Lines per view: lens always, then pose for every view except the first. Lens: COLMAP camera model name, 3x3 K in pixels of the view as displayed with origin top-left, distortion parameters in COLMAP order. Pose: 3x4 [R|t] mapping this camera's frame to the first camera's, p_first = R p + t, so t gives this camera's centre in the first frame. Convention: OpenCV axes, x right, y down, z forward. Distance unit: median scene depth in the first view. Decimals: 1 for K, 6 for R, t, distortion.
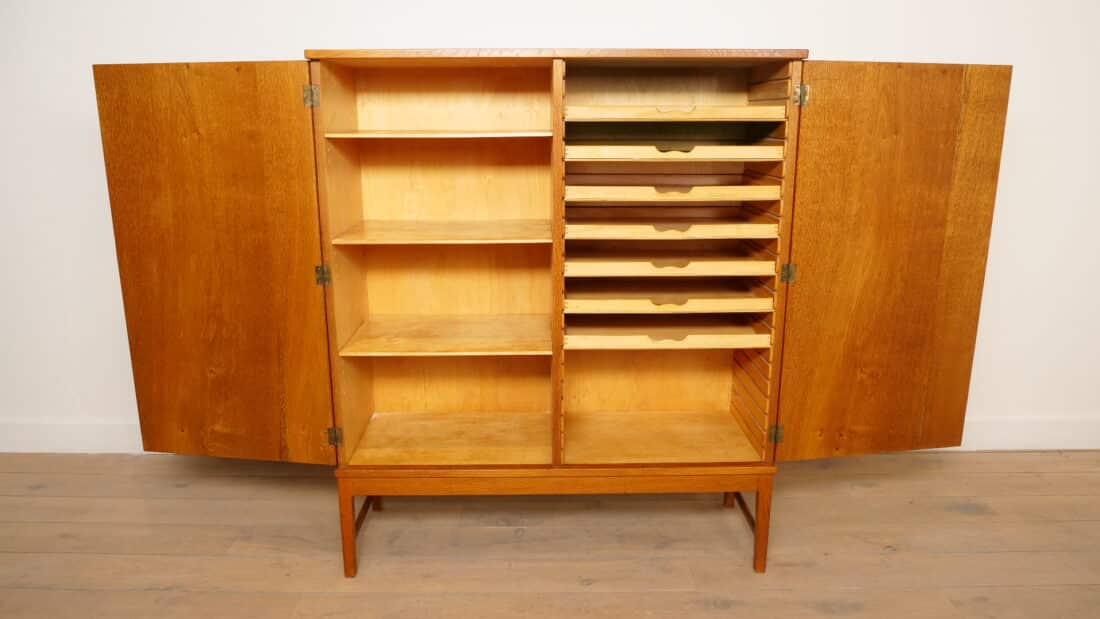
lens RADIAL K [[788.7, 0, 550.0], [0, 788.7, 309.5], [0, 0, 1]] dist [-0.039409, 0.004097]
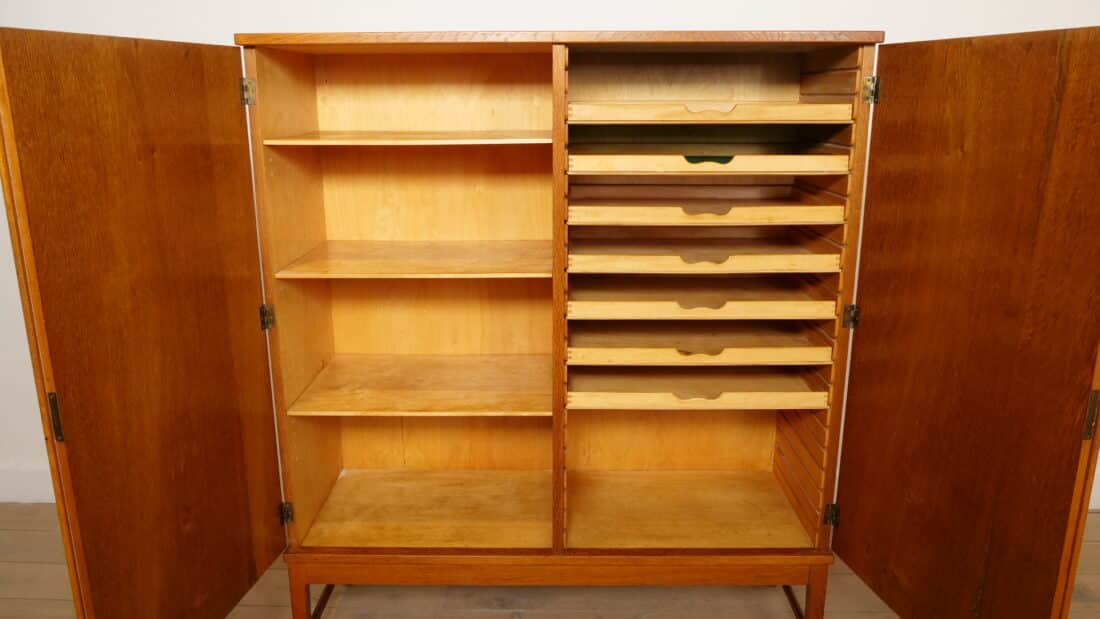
lens RADIAL K [[823.8, 0, 550.0], [0, 823.8, 309.5], [0, 0, 1]] dist [-0.032432, -0.000067]
pose [[0.999606, 0.005643, -0.027506, 0.022780], [-0.005361, 0.999933, 0.010290, -0.058522], [0.027562, -0.010138, 0.999569, 0.166980]]
